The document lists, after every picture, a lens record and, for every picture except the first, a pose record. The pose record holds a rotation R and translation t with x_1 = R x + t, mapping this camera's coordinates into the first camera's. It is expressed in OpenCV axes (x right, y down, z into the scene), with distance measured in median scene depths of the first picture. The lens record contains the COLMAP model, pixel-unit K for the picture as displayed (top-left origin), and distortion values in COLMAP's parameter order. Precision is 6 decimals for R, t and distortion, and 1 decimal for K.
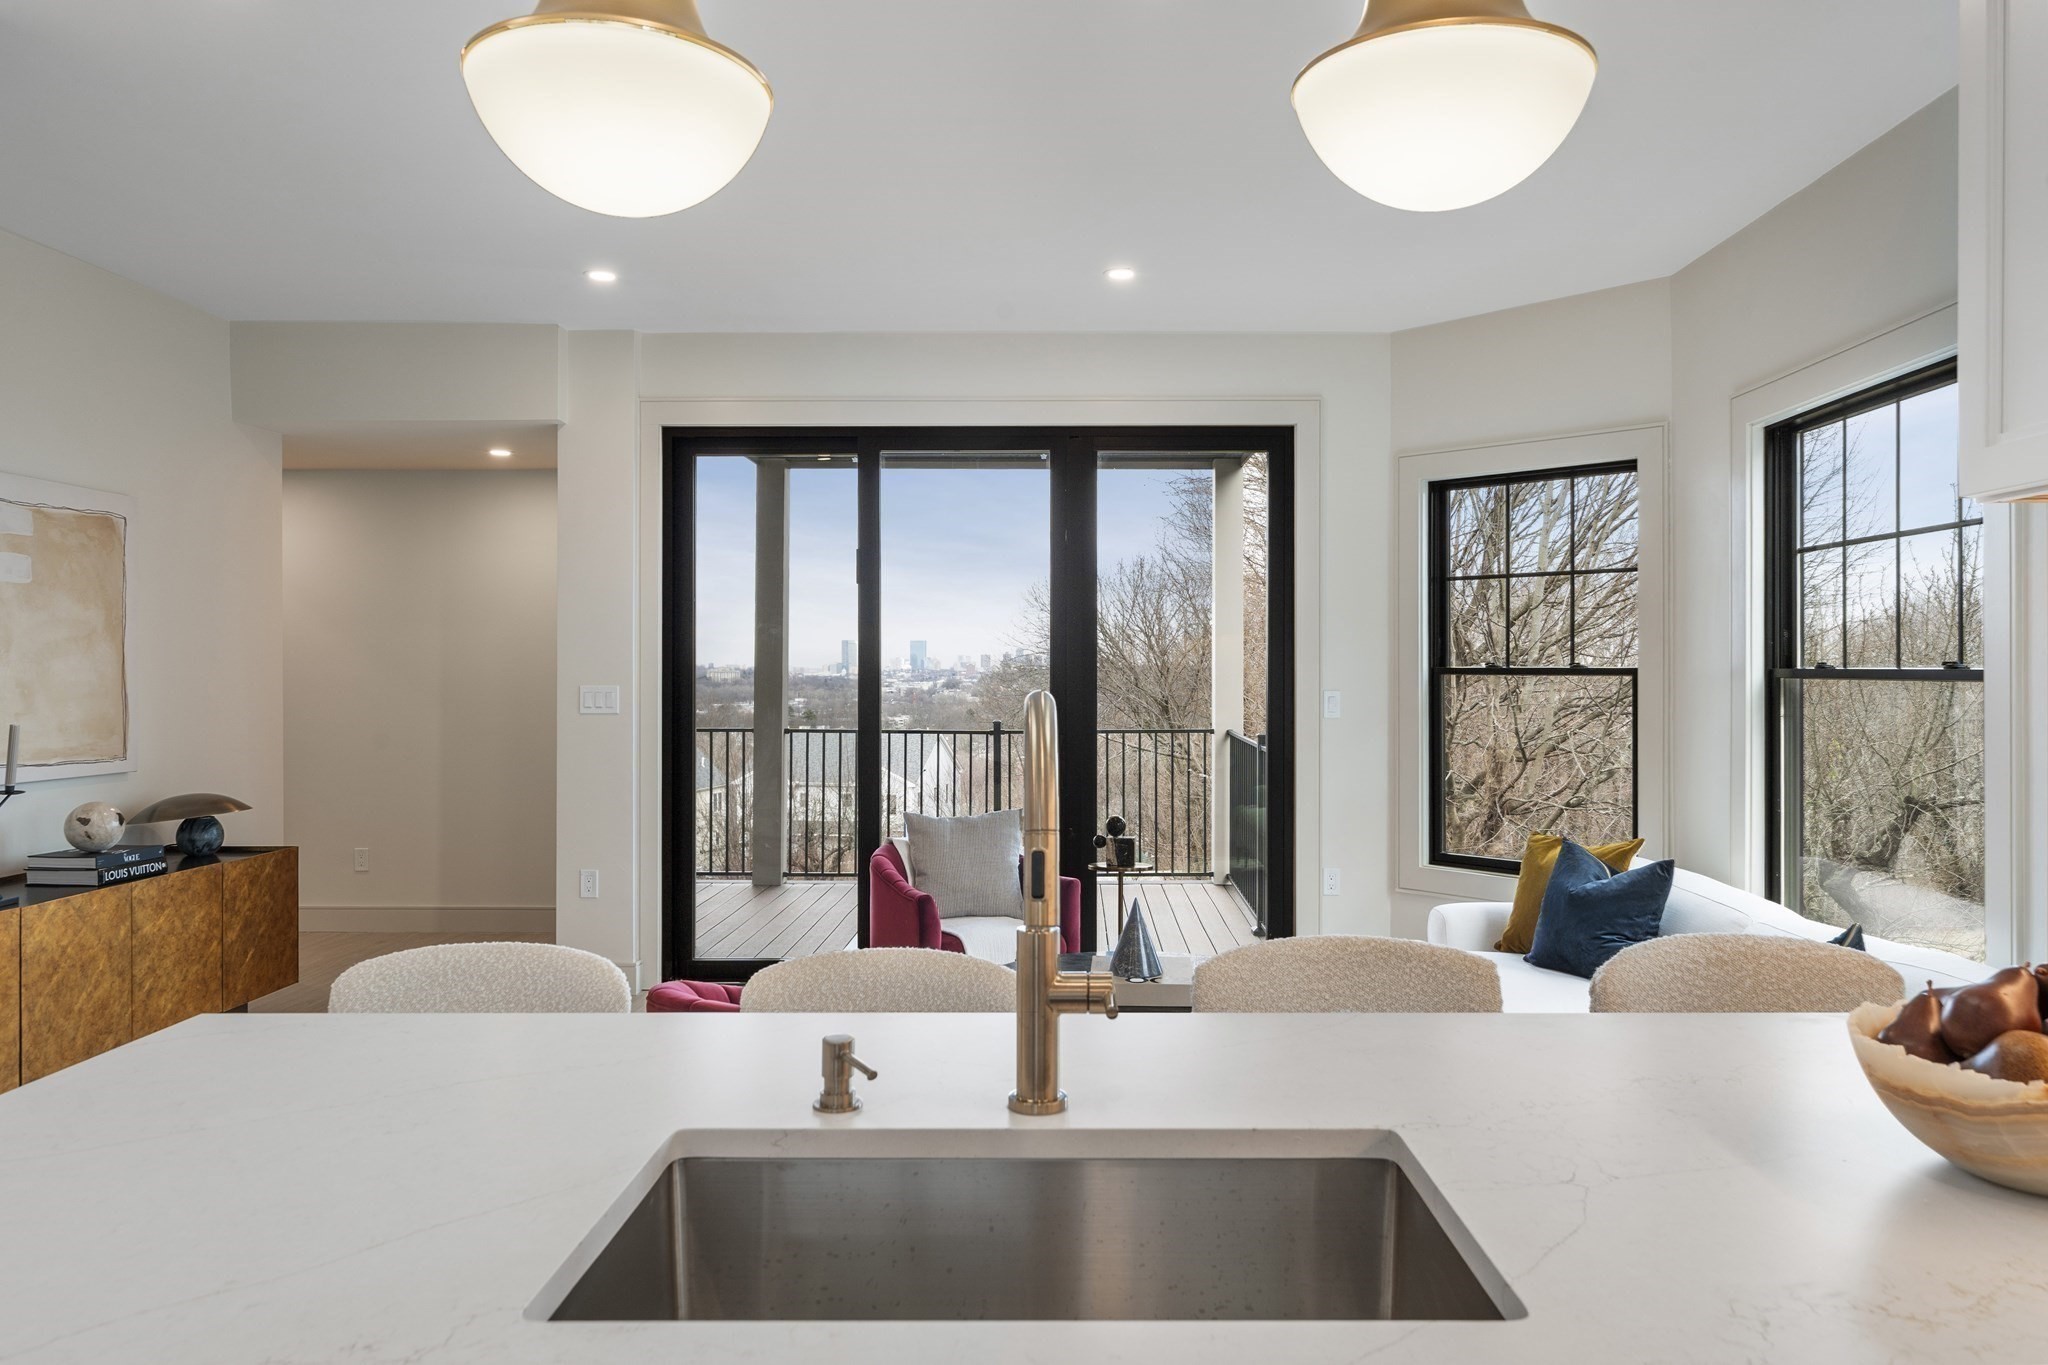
lens RADIAL K [[1401.2, 0, 1060.5], [0, 1401.2, 669.6], [0, 0, 1]] dist [0.005132, -0.001224]
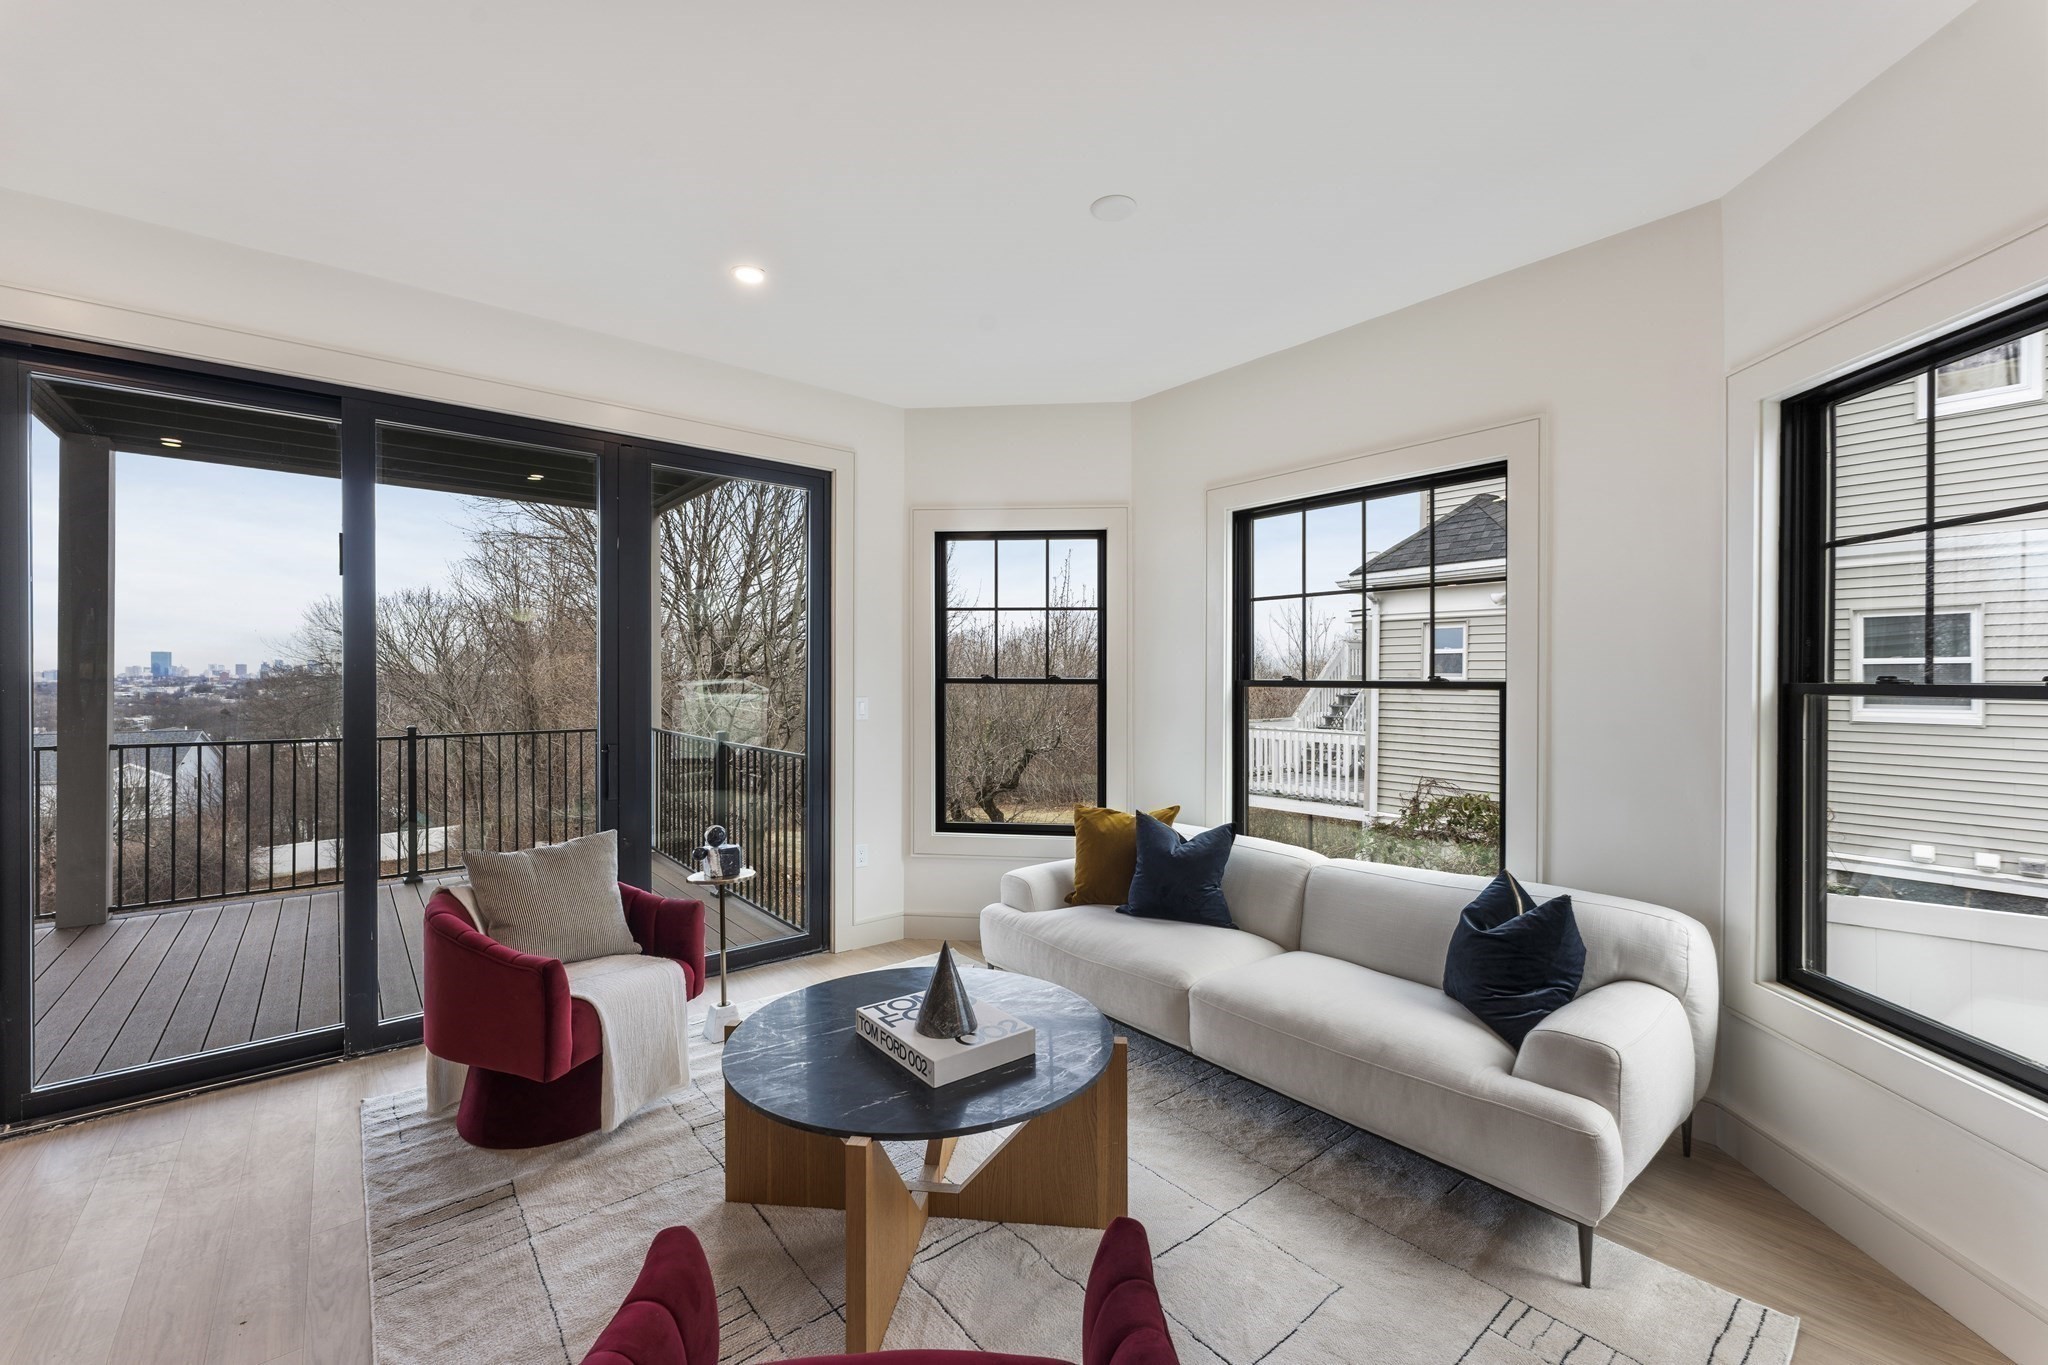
lens RADIAL K [[825.3, 0, 1035.8], [0, 825.3, 681.4], [0, 0, 1]] dist [0.000790, 0.000213]
pose [[0.756250, -0.001662, 0.654280, -0.185101], [-0.001561, 0.999989, 0.004344, -0.001765], [-0.654281, -0.004307, 0.756240, 0.432313]]
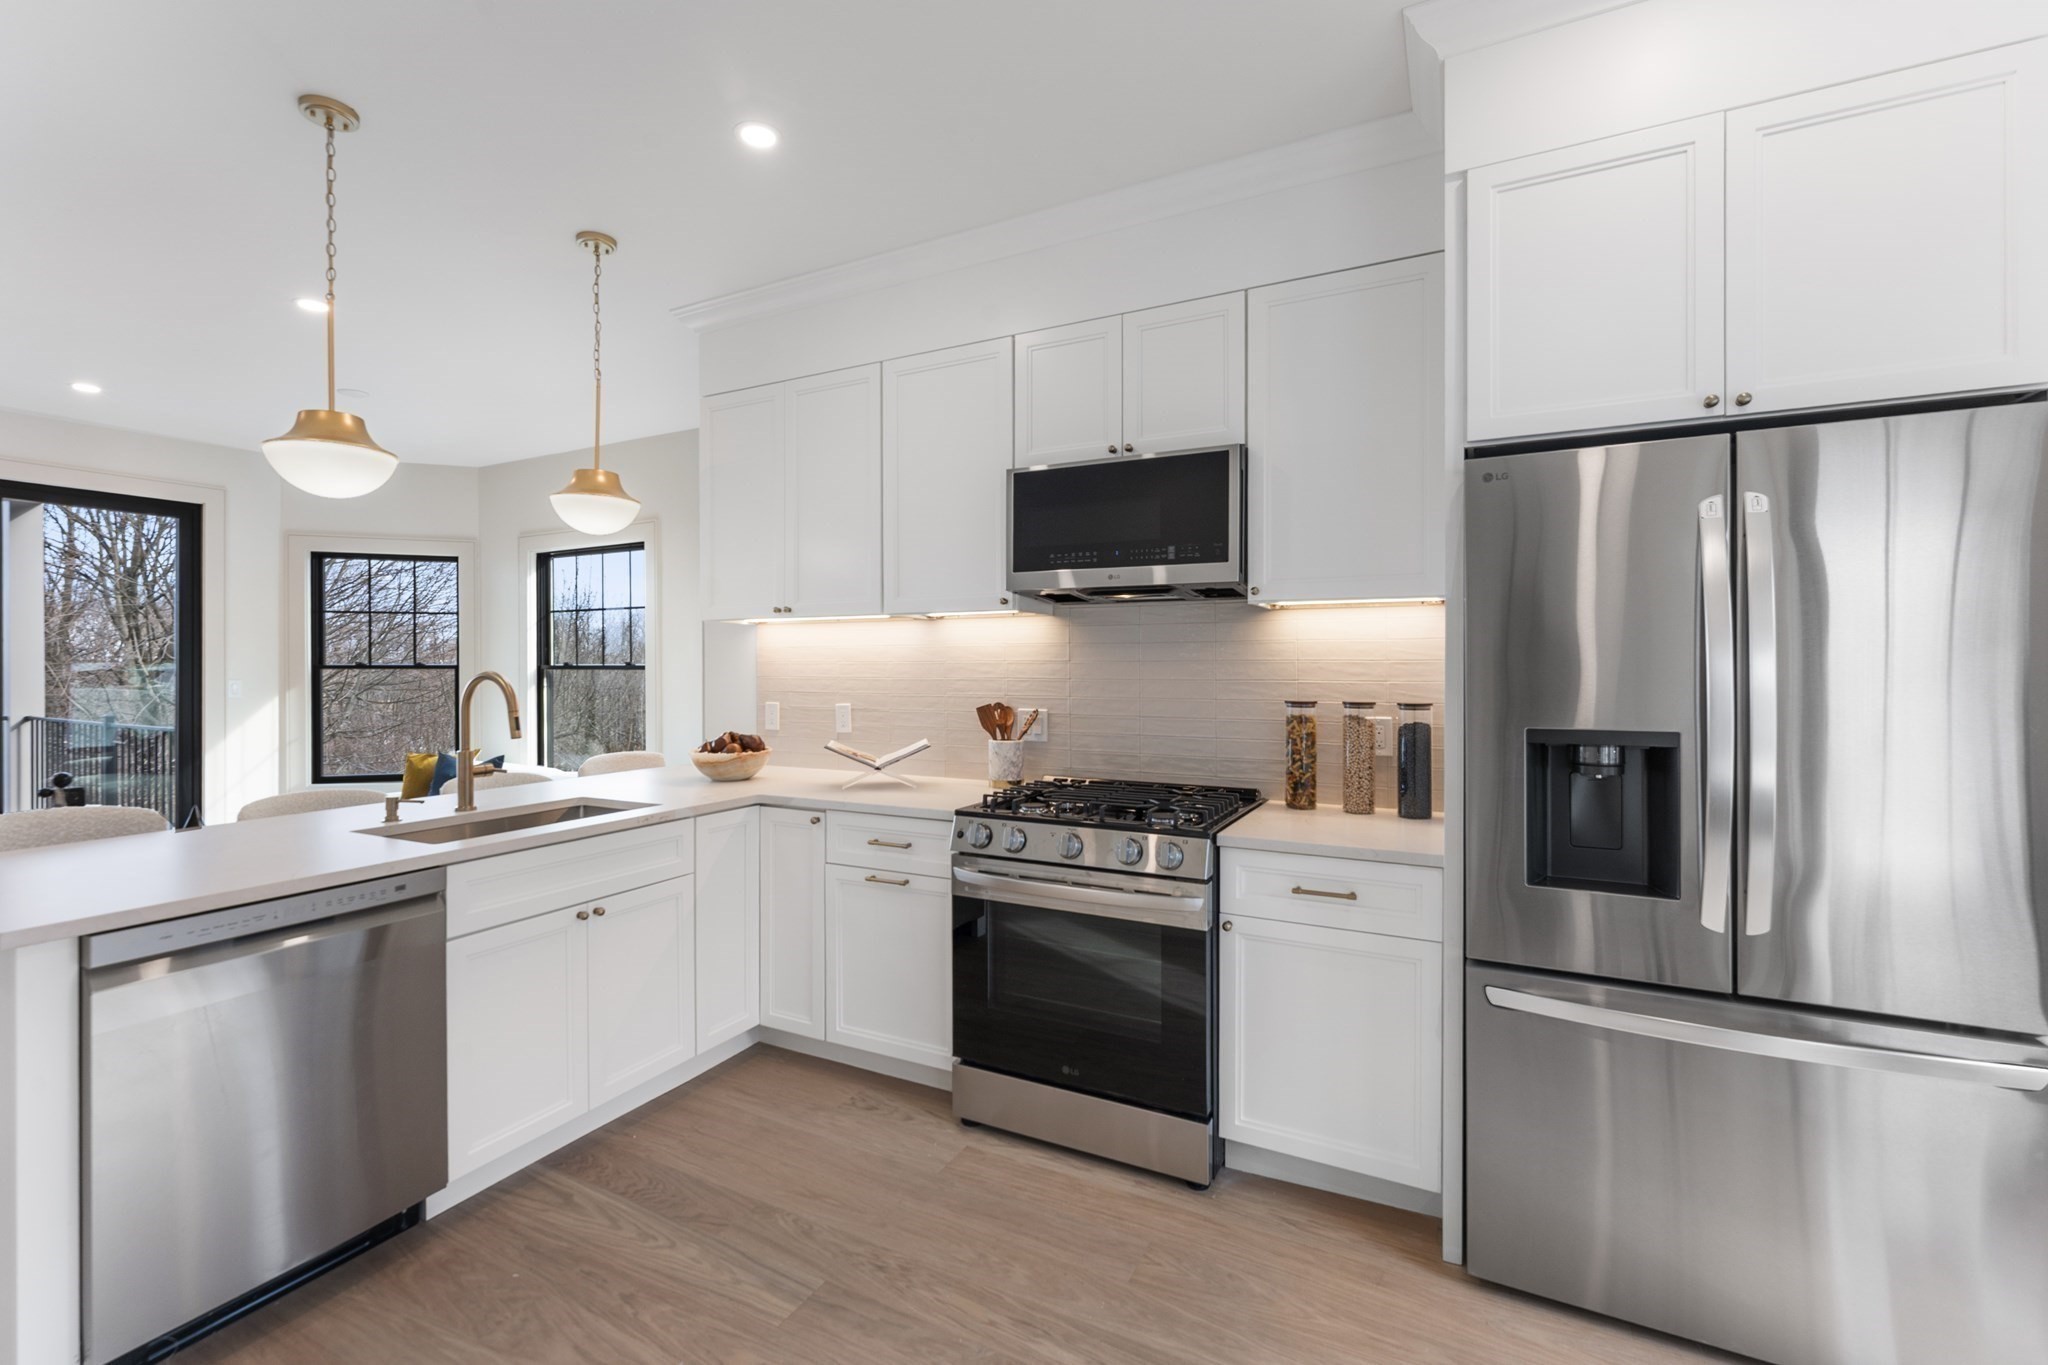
lens RADIAL K [[858.4, 0, 1023.3], [0, 858.4, 665.8], [0, 0, 1]] dist [-0.002769, -0.000220]
pose [[0.456598, -0.001099, 0.889672, -0.294977], [0.000297, 0.999999, 0.001082, -0.000643], [-0.889673, -0.000230, 0.456598, -0.244472]]
